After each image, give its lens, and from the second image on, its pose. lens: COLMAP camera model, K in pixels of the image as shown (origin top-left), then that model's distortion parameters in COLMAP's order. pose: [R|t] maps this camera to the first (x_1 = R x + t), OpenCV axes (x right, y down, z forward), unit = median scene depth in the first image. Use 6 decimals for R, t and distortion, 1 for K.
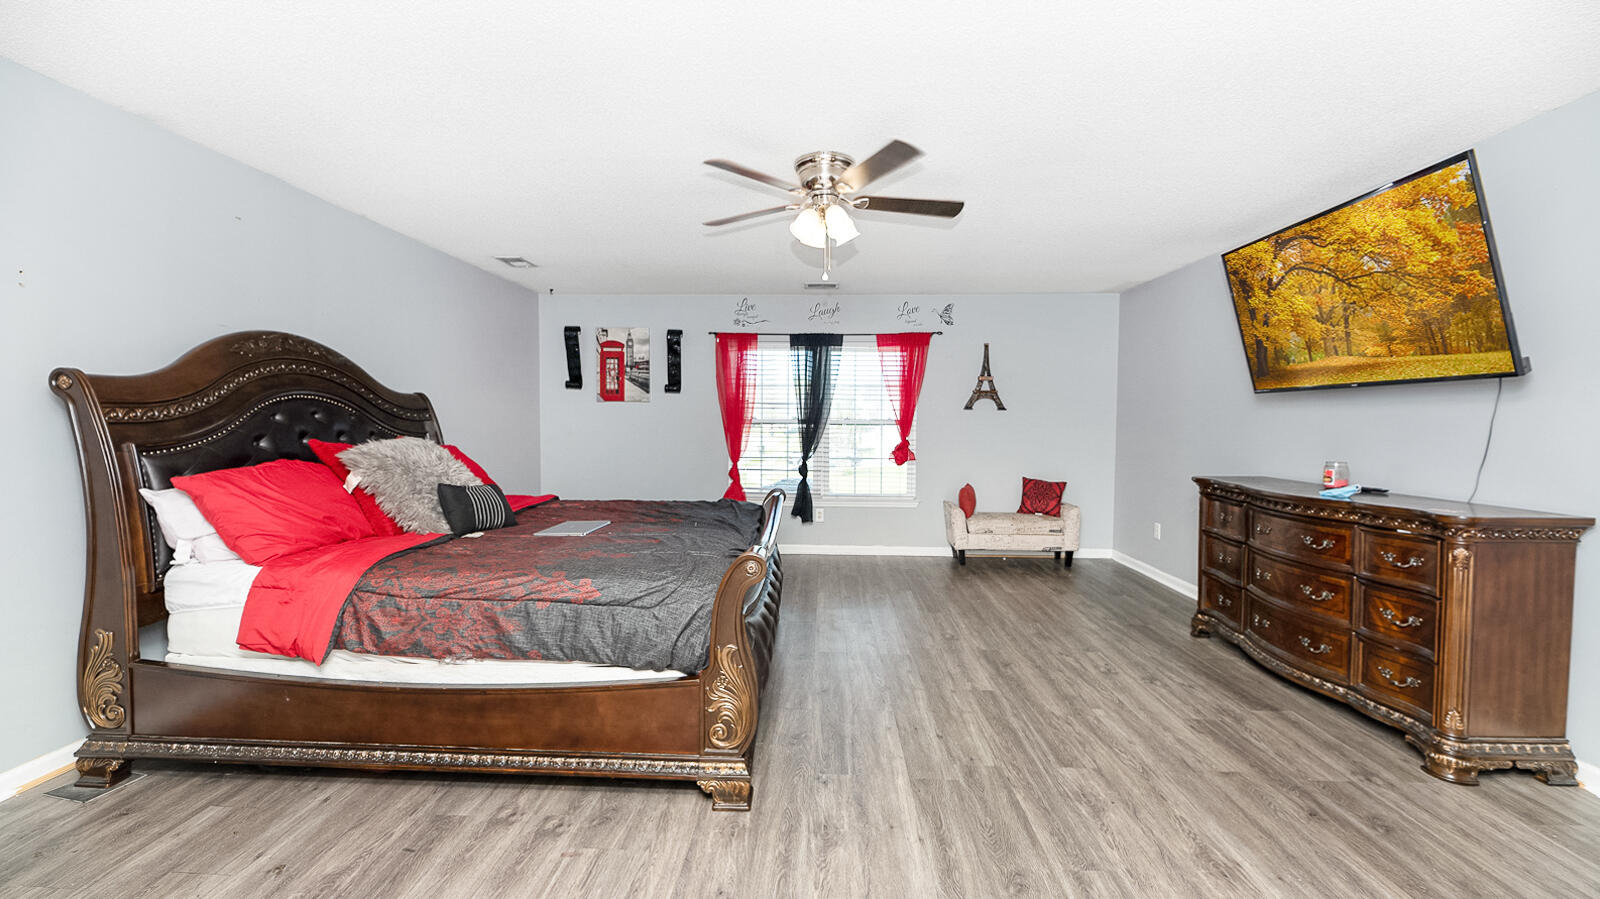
lens RADIAL K [[624.6, 0, 796.9], [0, 624.6, 445.7], [0, 0, 1]] dist [-0.014195, -0.000029]
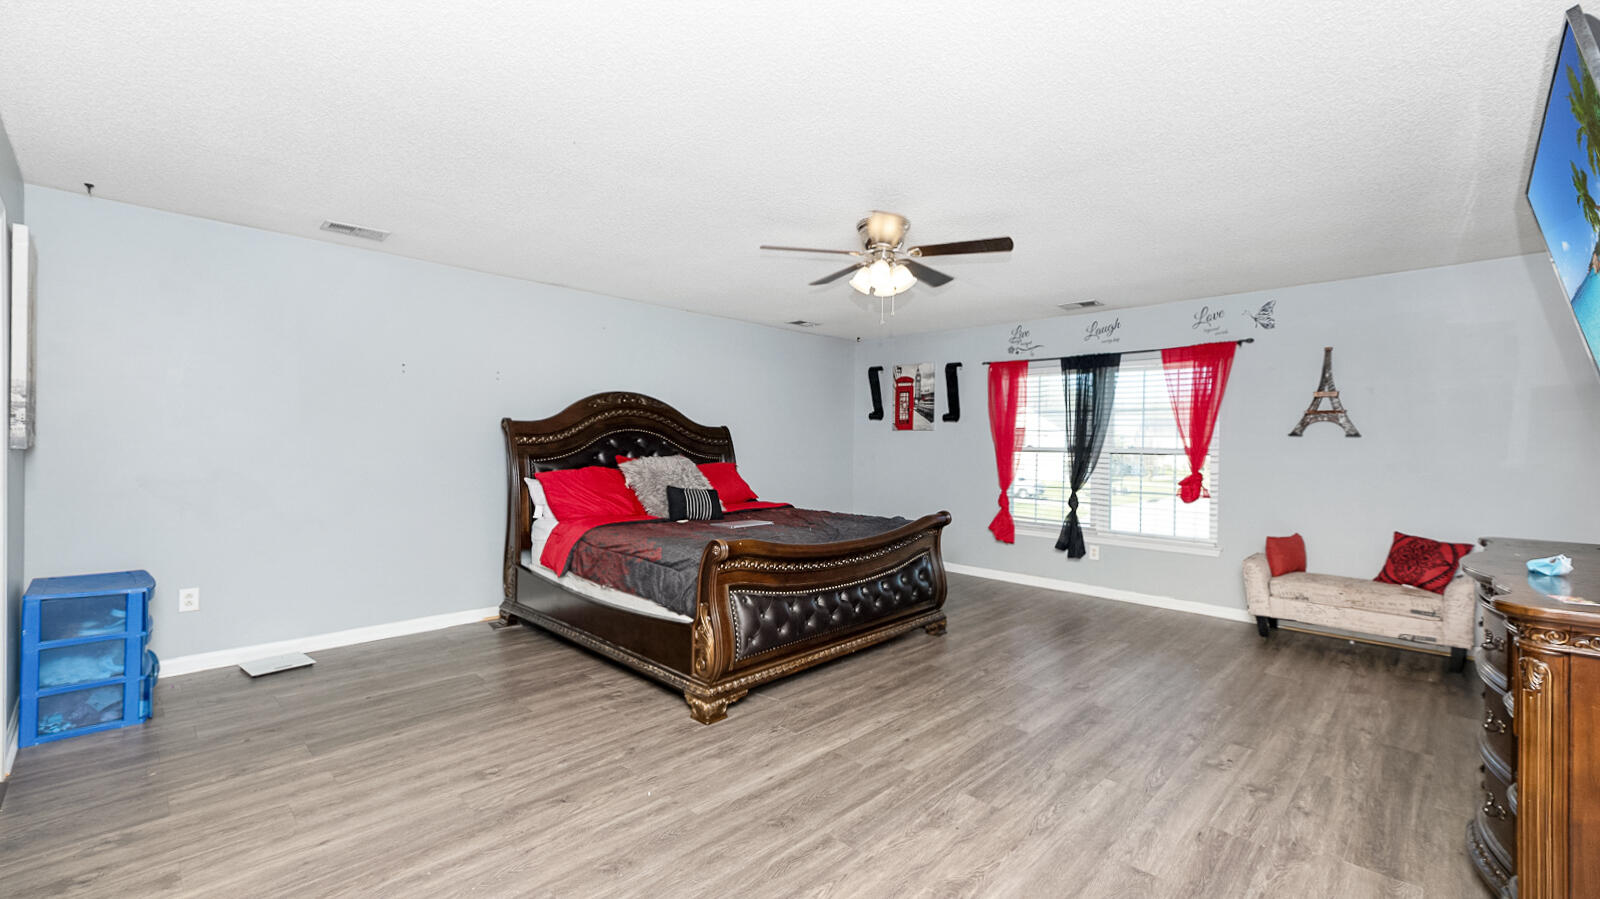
lens RADIAL K [[630.2, 0, 788.2], [0, 630.2, 445.3], [0, 0, 1]] dist [0.000484, -0.000361]
pose [[0.753383, 0.004887, -0.657563, 0.314797], [-0.035332, 0.998829, -0.033058, 0.001044], [0.656632, 0.048138, 0.752674, 0.009186]]
